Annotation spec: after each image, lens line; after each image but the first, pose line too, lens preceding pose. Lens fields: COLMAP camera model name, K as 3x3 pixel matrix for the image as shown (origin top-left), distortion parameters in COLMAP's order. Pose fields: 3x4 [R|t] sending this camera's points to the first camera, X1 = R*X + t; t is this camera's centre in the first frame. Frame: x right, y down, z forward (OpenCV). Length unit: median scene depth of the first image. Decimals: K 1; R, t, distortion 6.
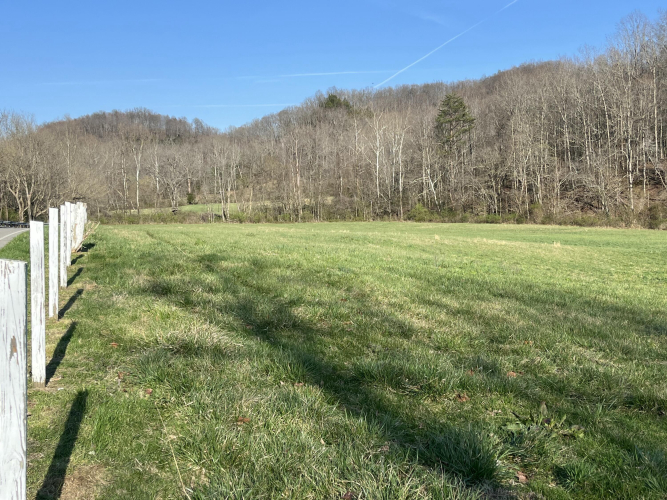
lens RADIAL K [[765.1, 0, 333.5], [0, 765.1, 250.0], [0, 0, 1]] dist [-0.006590, -0.004452]
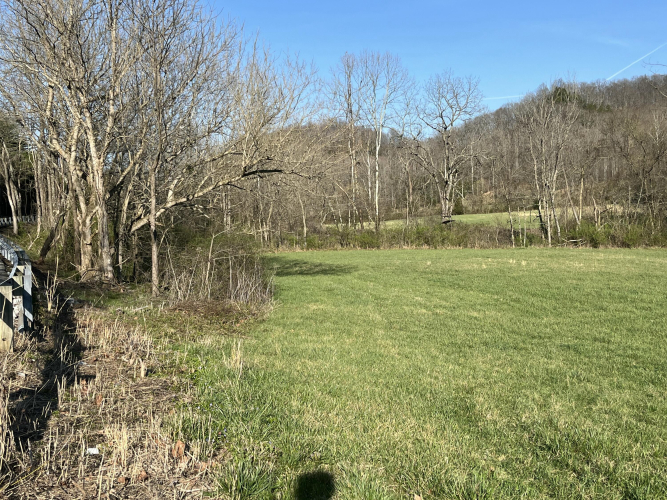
lens RADIAL K [[765.1, 0, 333.5], [0, 765.1, 250.0], [0, 0, 1]] dist [-0.006590, -0.004452]
pose [[0.971081, 0.003256, -0.238728, -0.152826], [-0.008128, 0.999778, -0.019425, -0.021029], [0.238612, 0.020803, 0.970892, 0.452966]]
